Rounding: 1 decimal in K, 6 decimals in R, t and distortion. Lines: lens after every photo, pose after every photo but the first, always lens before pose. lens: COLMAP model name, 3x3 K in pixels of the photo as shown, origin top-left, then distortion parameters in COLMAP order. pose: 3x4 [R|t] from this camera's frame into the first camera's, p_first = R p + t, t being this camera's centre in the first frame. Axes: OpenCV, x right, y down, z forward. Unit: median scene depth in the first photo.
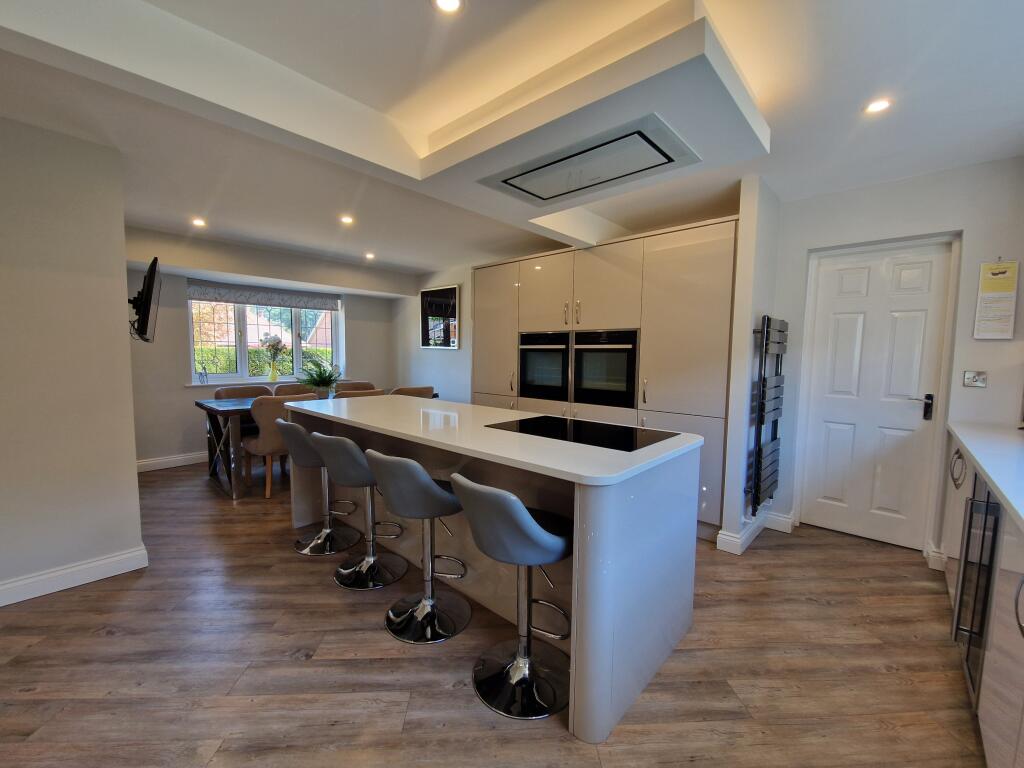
lens RADIAL K [[415.1, 0, 511.5], [0, 415.1, 389.2], [0, 0, 1]] dist [-0.001735, -0.001200]
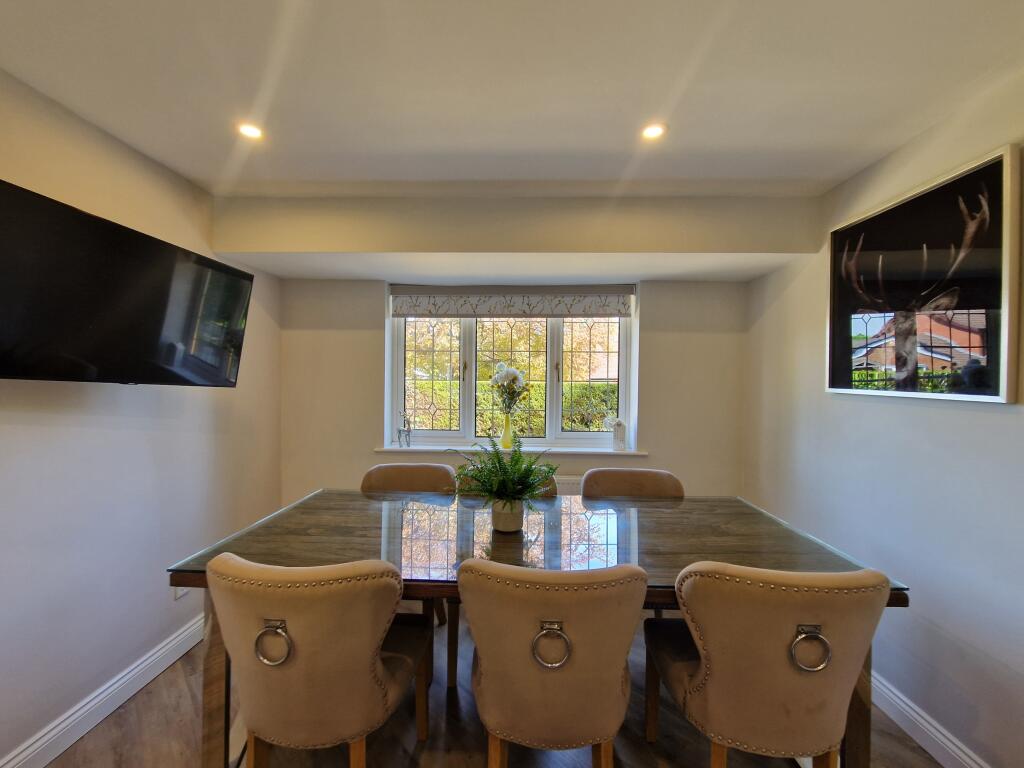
lens RADIAL K [[415.1, 0, 517.0], [0, 415.1, 383.9], [0, 0, 1]] dist [-0.001735, -0.001200]
pose [[0.662243, 0.007273, -0.749254, -0.160410], [-0.068005, 0.996409, -0.050436, -0.089768], [0.746197, 0.084354, 0.660360, 0.711660]]
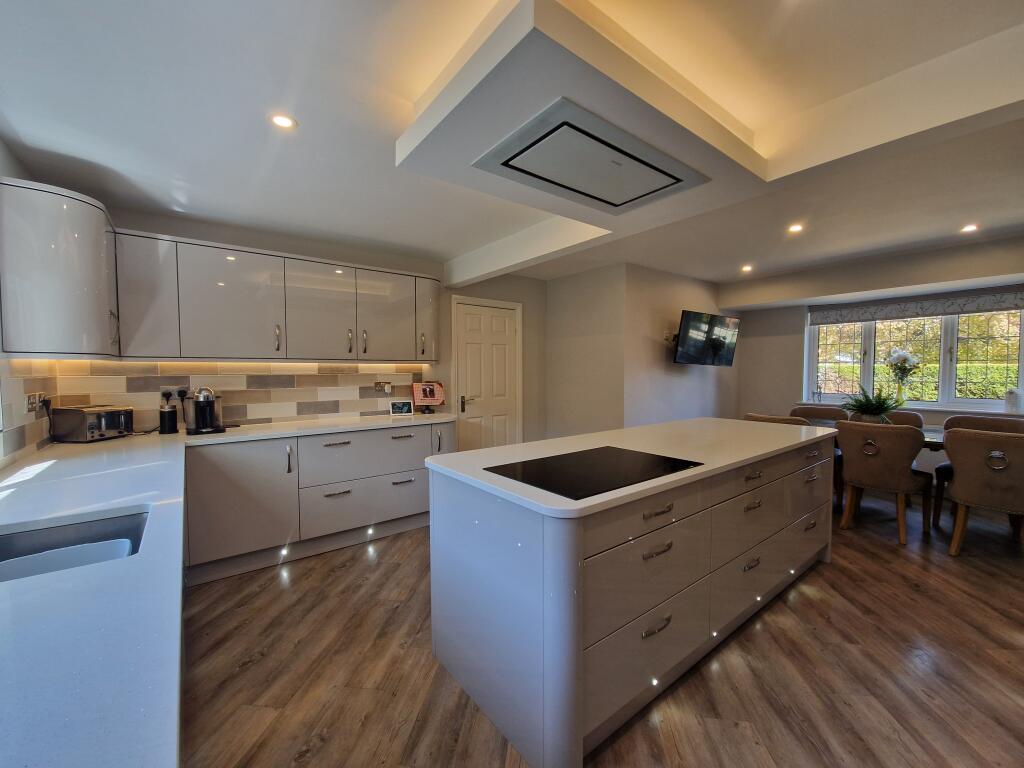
lens RADIAL K [[415.1, 0, 509.9], [0, 415.1, 386.8], [0, 0, 1]] dist [-0.001735, -0.001200]
pose [[-0.166867, 0.031716, -0.985469, 0.437847], [-0.083651, 0.995424, 0.046200, -0.036903], [0.982425, 0.090144, -0.163450, 0.402751]]
